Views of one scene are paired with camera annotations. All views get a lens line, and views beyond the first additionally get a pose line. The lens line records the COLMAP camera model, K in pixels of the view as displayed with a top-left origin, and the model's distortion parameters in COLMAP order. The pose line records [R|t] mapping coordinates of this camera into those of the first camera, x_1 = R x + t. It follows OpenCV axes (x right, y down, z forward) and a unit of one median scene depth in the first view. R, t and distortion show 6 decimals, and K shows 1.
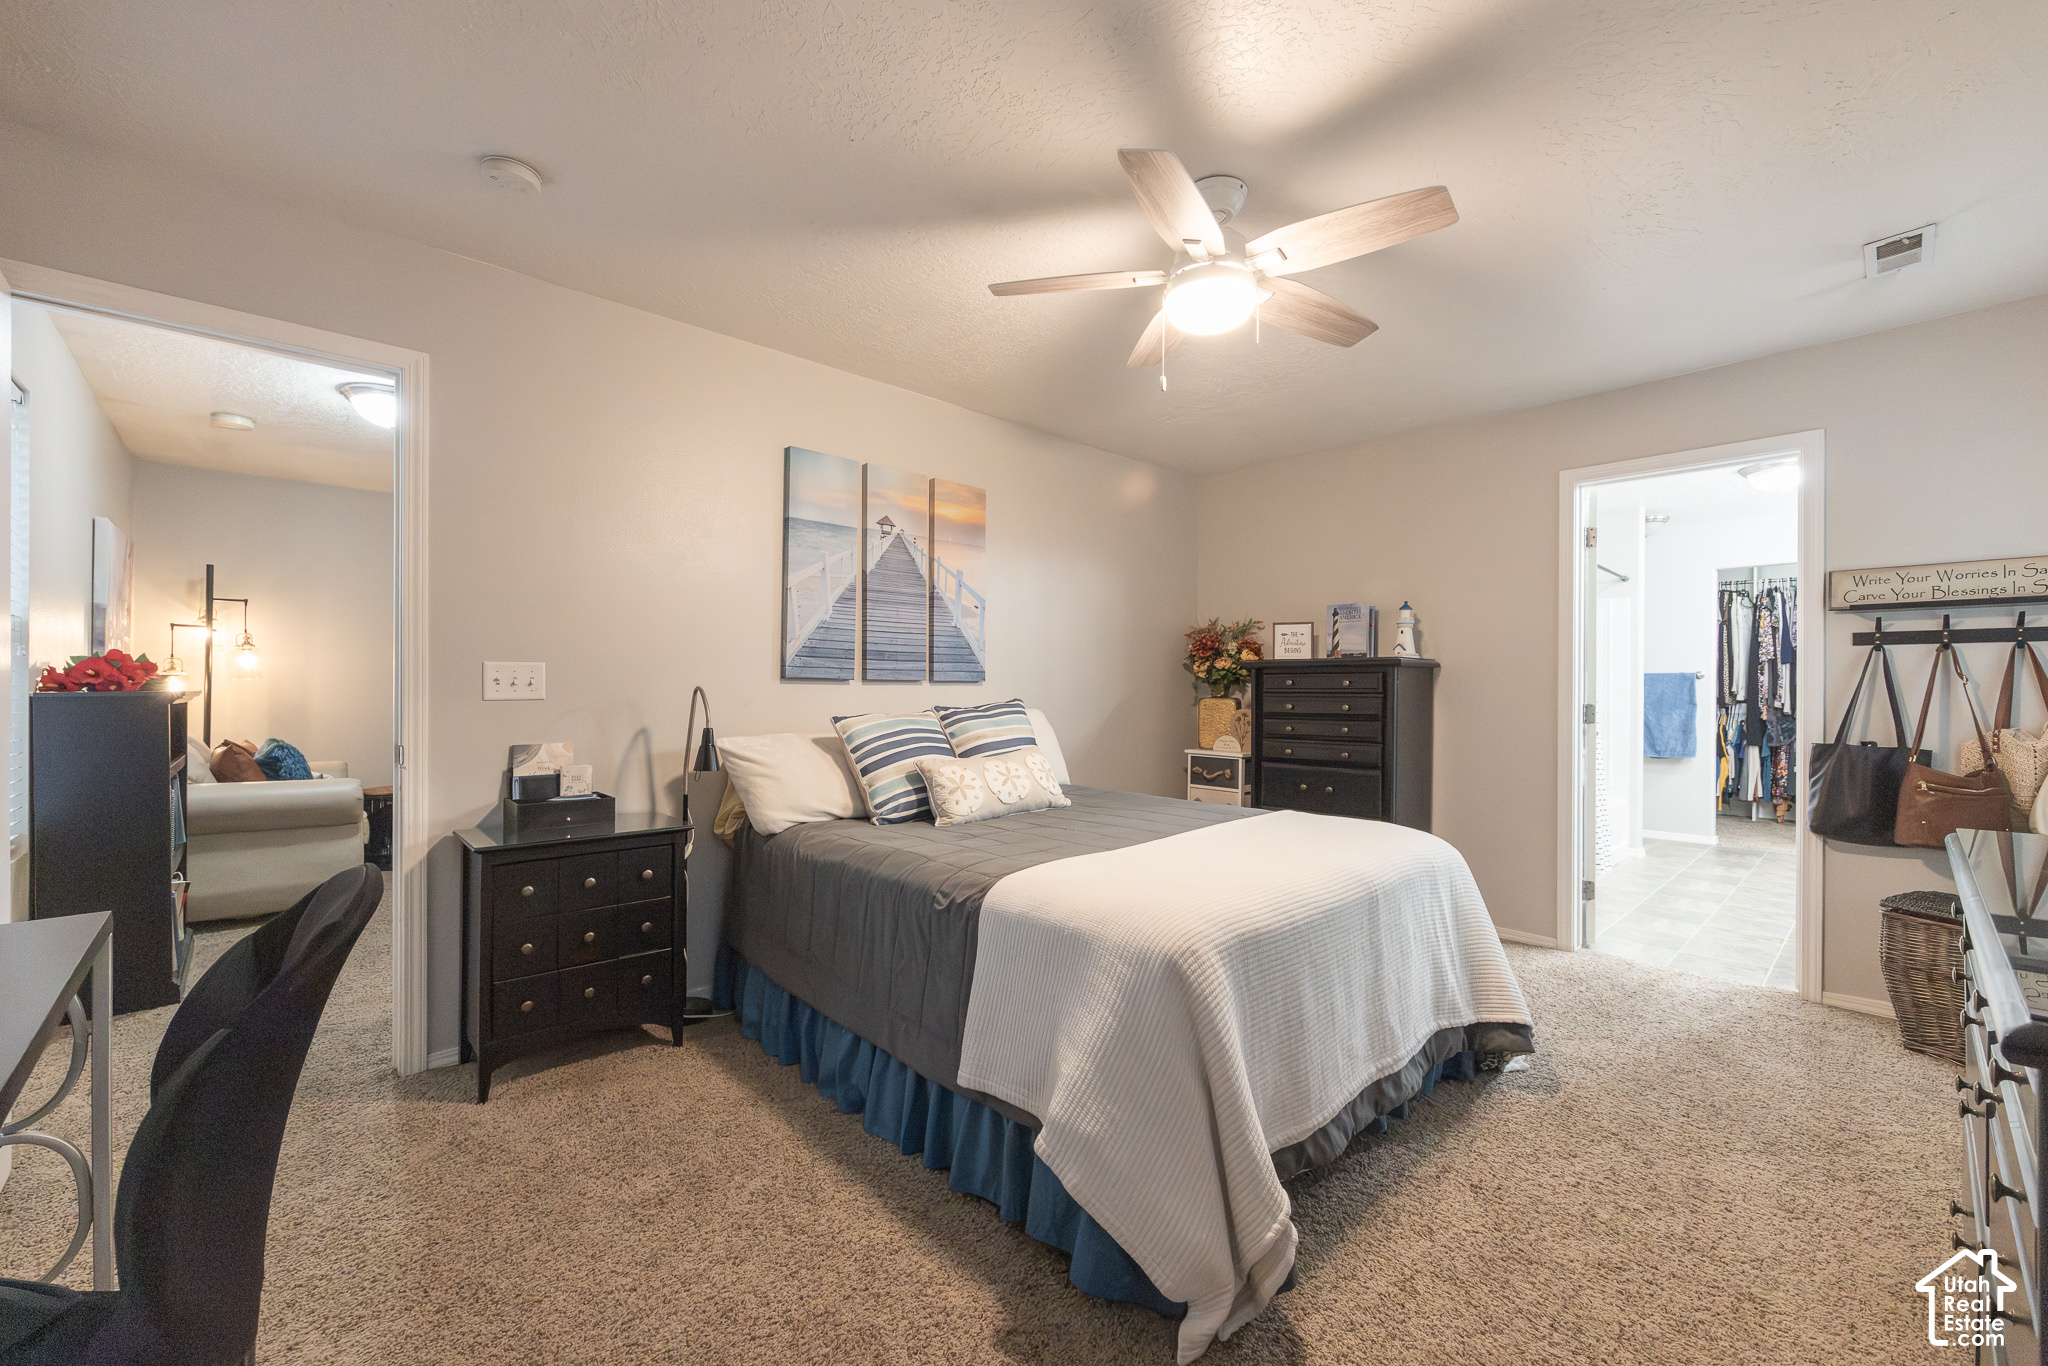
lens RADIAL K [[817.5, 0, 1037.5], [0, 817.5, 689.8], [0, 0, 1]] dist [0.001898, 0.000352]
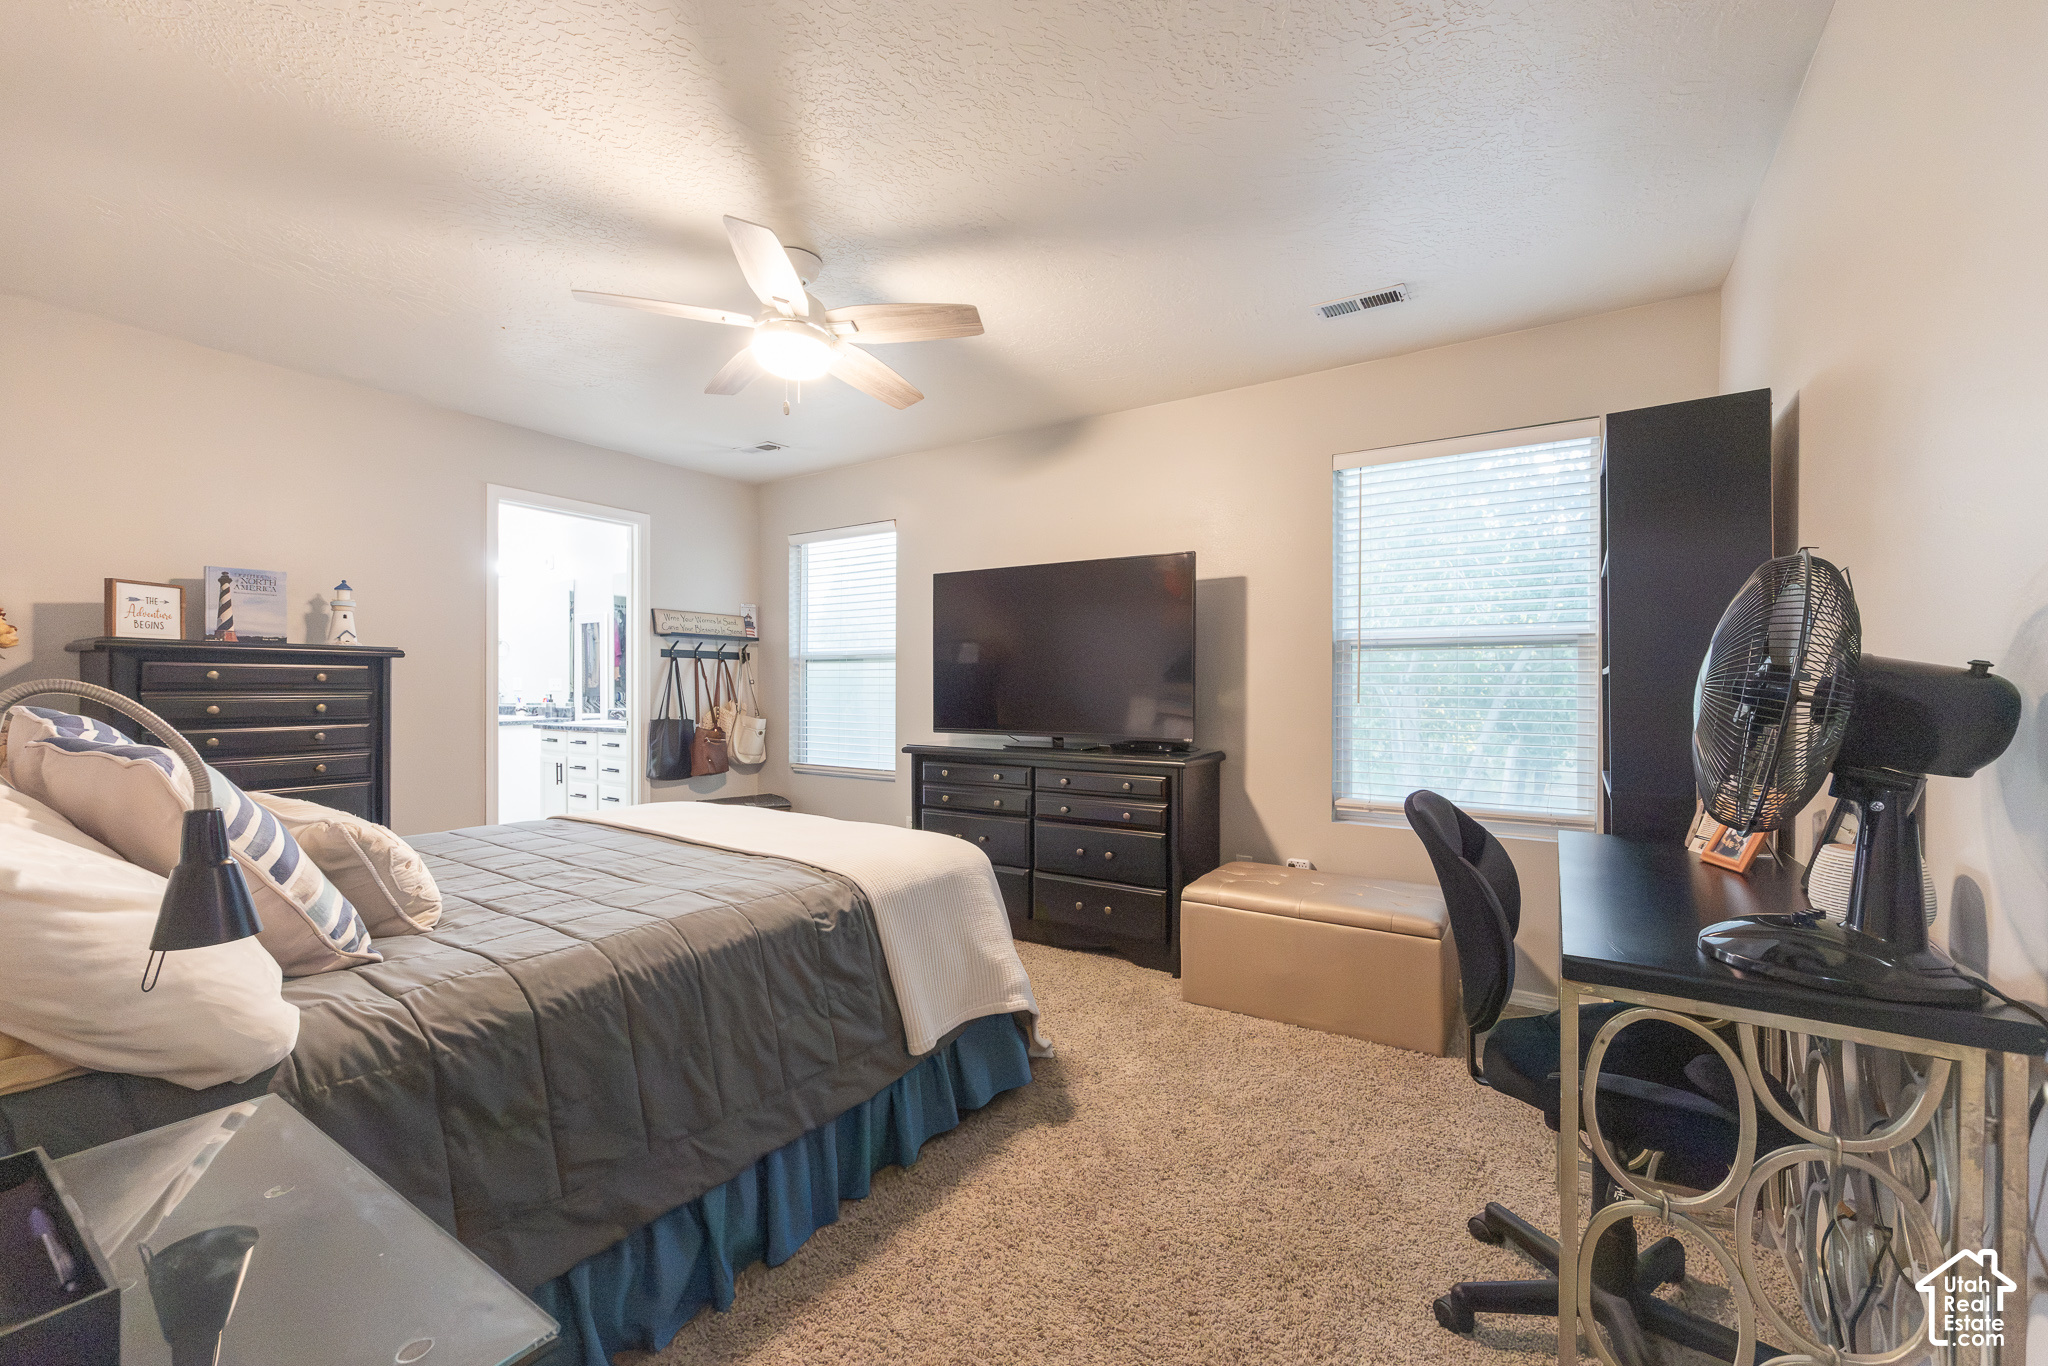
lens RADIAL K [[817.5, 0, 1030.5], [0, 817.5, 690.1], [0, 0, 1]] dist [0.001898, 0.000352]
pose [[-0.225912, -0.007468, 0.974119, -0.552148], [-0.002278, 0.999972, 0.007138, -0.002543], [-0.974145, -0.000607, -0.225923, 0.519657]]
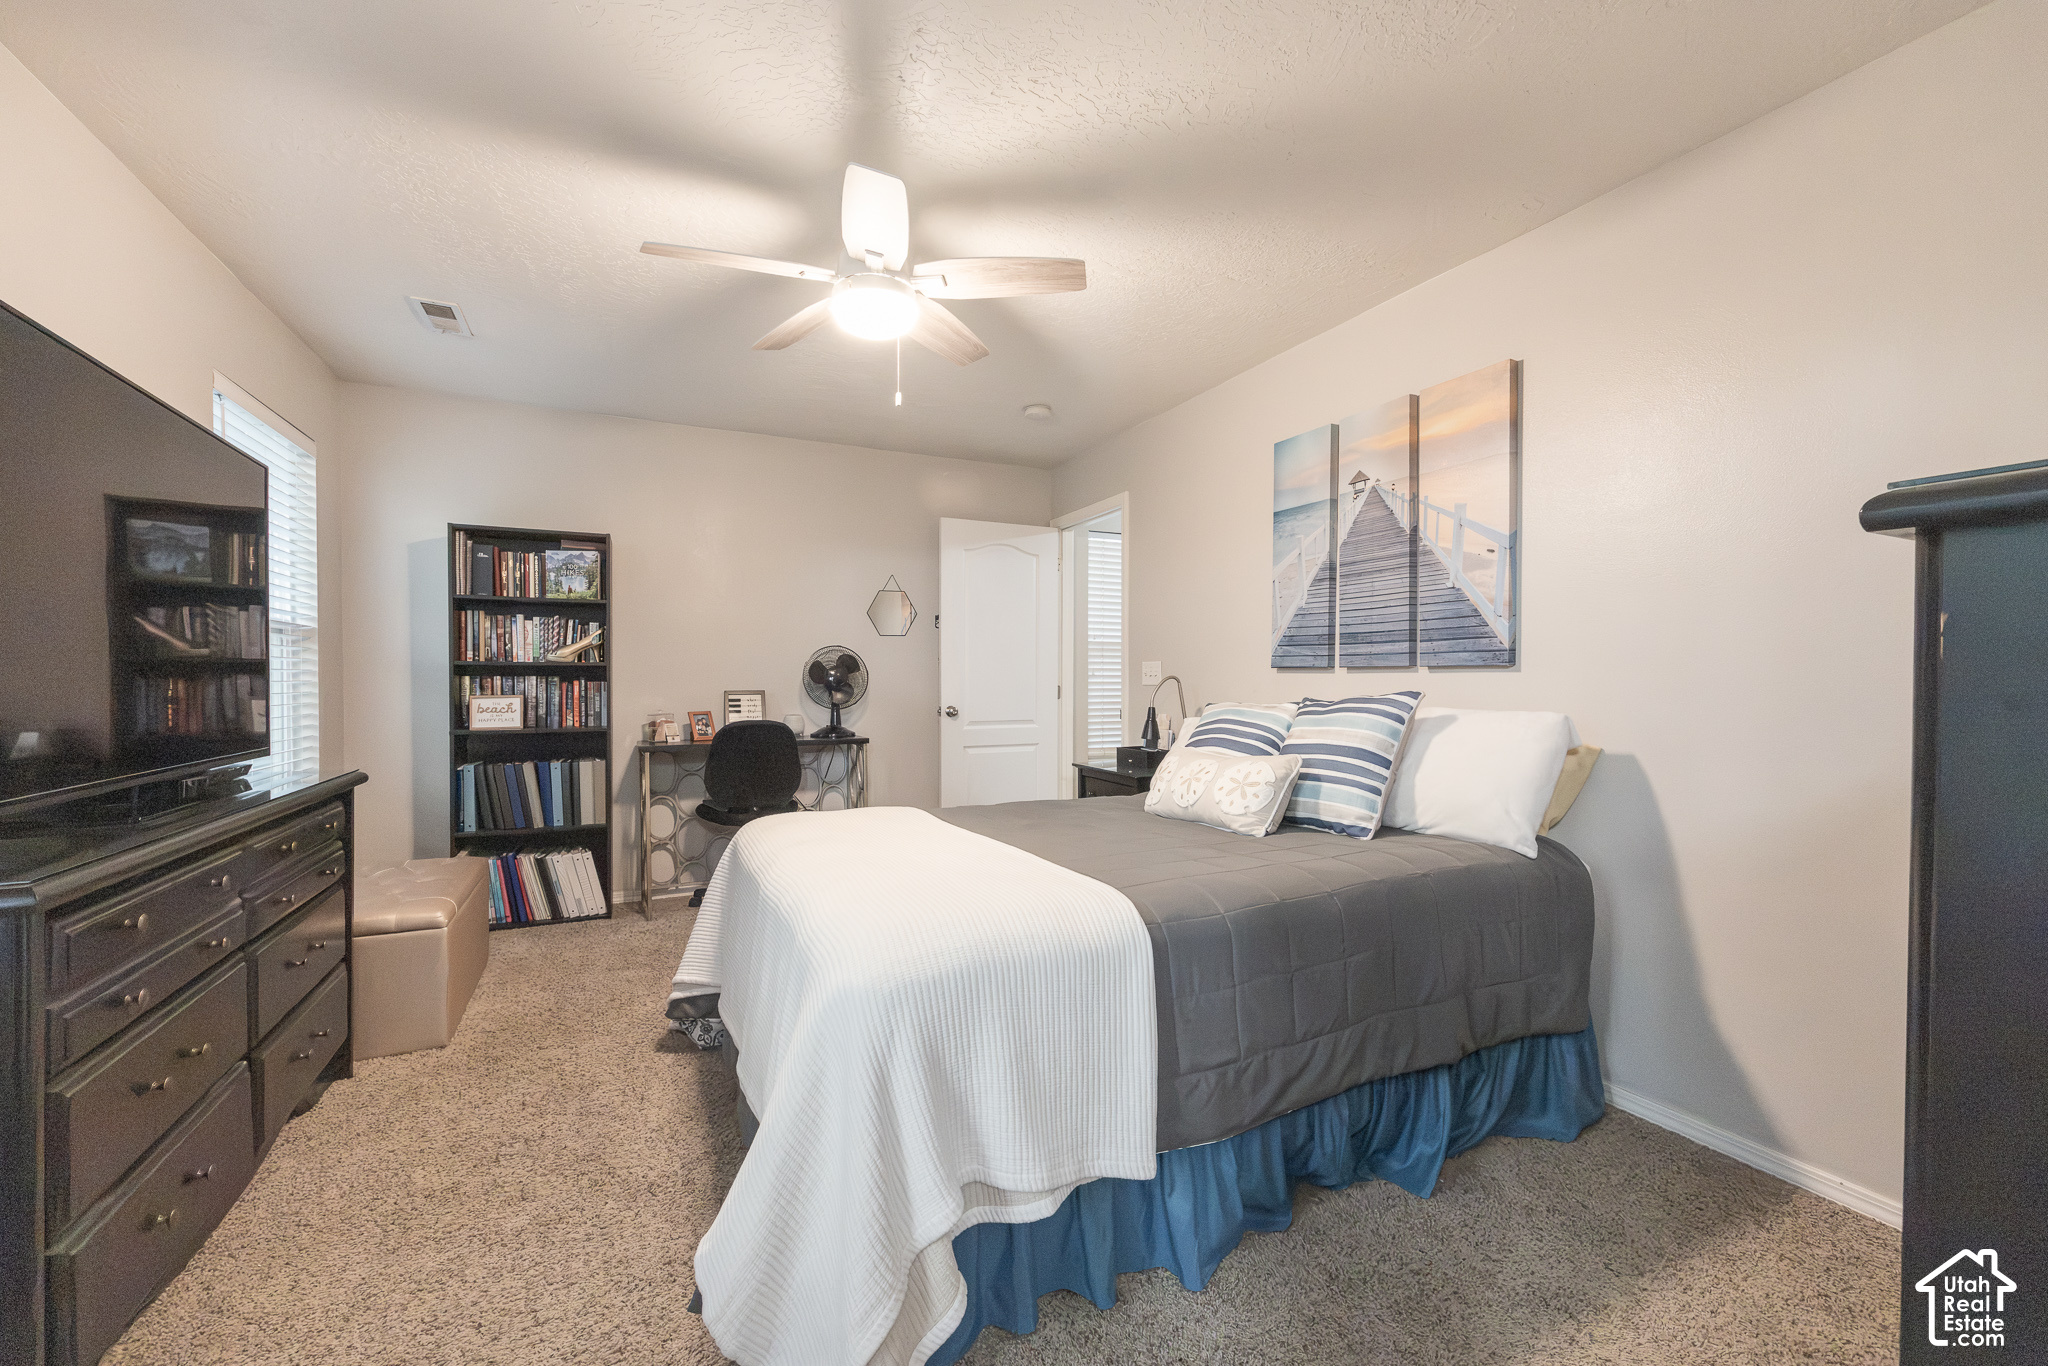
lens RADIAL K [[817.5, 0, 1023.6], [0, 817.5, 686.5], [0, 0, 1]] dist [0.001898, 0.000352]
pose [[-0.310866, 0.004271, -0.950444, 0.713845], [-0.005169, 0.999968, 0.006184, 0.004870], [0.950440, 0.006835, -0.310834, 0.926239]]
